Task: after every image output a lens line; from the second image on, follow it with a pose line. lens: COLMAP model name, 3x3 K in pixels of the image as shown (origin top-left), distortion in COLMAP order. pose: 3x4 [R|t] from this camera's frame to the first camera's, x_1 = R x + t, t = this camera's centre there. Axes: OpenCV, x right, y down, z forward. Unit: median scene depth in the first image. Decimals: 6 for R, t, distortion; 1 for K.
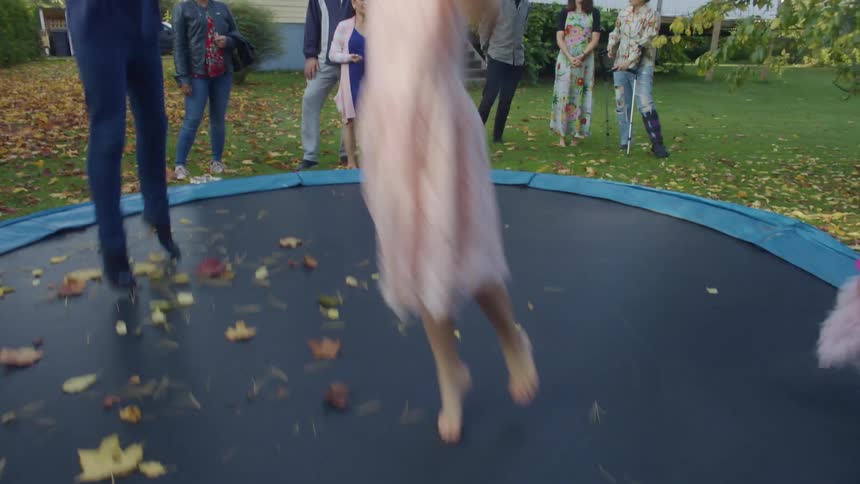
lens RADIAL K [[613.3, 0, 428.8], [0, 613.3, 216.0], [0, 0, 1]] dist [-0.106318, 0.097727]
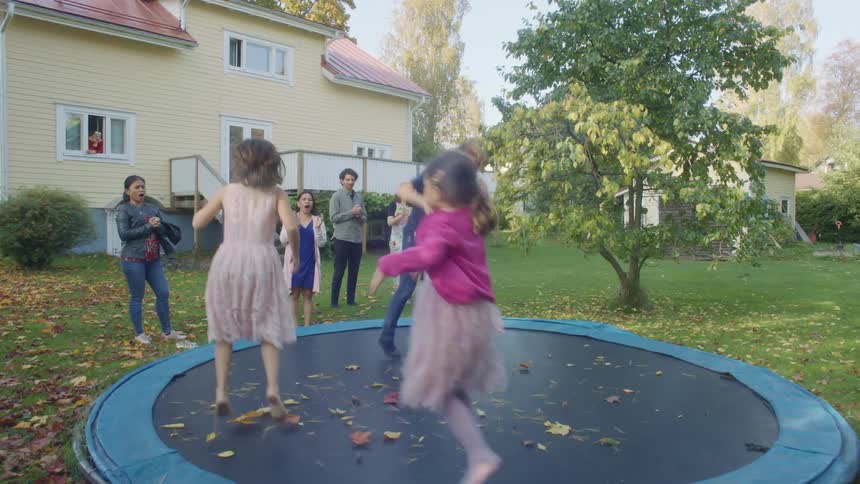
lens RADIAL K [[613.3, 0, 421.6], [0, 613.3, 237.7], [0, 0, 1]] dist [-0.106318, 0.097727]
pose [[0.913230, -0.030221, 0.406322, -0.295098], [0.127262, 0.968510, -0.213994, 0.038595], [-0.387060, 0.247135, 0.888318, -0.239938]]
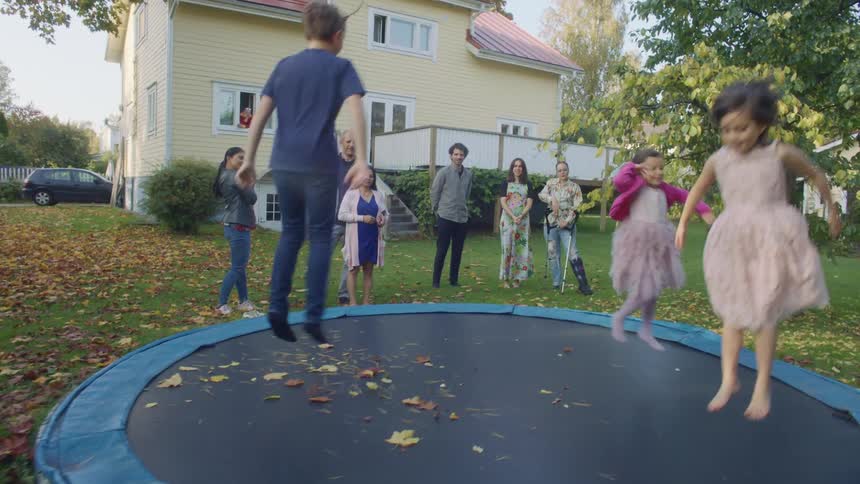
lens RADIAL K [[613.3, 0, 418.8], [0, 613.3, 237.8], [0, 0, 1]] dist [-0.106318, 0.097727]
pose [[0.988513, 0.002983, 0.151106, -0.157688], [0.027928, 0.978982, -0.202026, 0.034027], [-0.148533, 0.203925, 0.967653, -0.206879]]
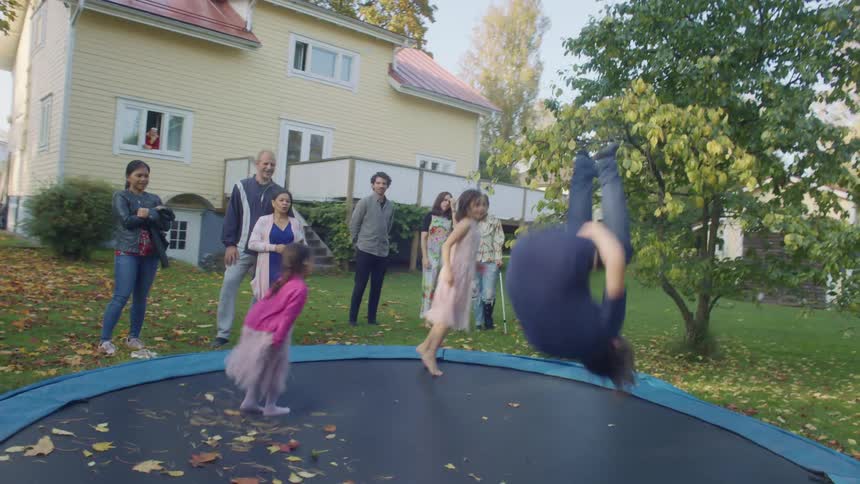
lens RADIAL K [[613.3, 0, 420.7], [0, 613.3, 236.5], [0, 0, 1]] dist [-0.106318, 0.097727]
pose [[0.955159, 0.047873, 0.292197, -0.156925], [0.030456, 0.965724, -0.257779, 0.020029], [-0.294522, 0.255119, 0.920962, -0.122745]]
